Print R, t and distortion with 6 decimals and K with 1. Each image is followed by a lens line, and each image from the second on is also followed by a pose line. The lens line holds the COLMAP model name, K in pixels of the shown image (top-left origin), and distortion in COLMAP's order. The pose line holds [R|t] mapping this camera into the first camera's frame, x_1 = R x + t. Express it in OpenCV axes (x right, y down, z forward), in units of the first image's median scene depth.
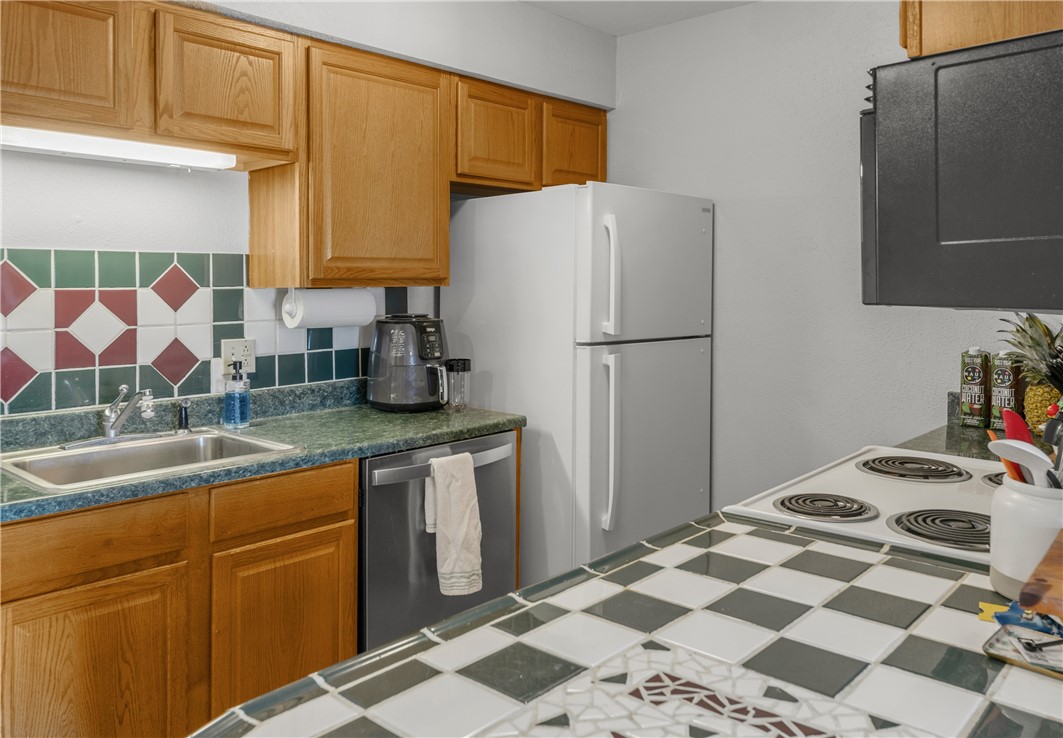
lens RADIAL K [[957.5, 0, 583.3], [0, 957.5, 278.7], [0, 0, 1]] dist [-0.001761, -0.001336]
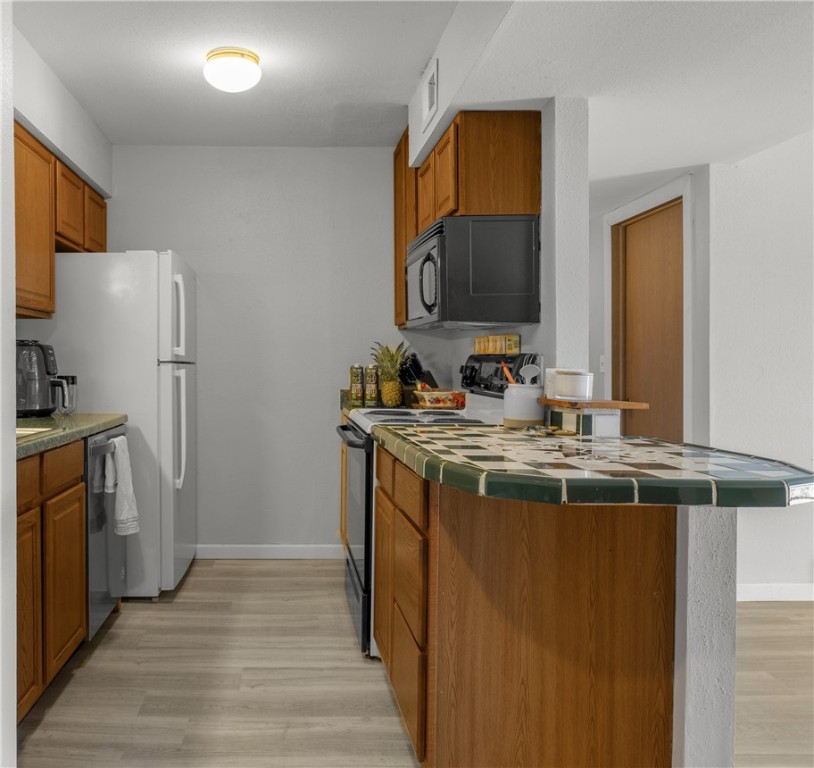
lens RADIAL K [[1065.1, 0, 406.1], [0, 1065.1, 376.8], [0, 0, 1]] dist [-0.015012, 0.000000]
pose [[0.535846, 0.013991, 0.844200, -1.166395], [0.017311, 0.999470, -0.027553, 0.141699], [-0.844138, 0.029378, 0.535320, -0.168493]]
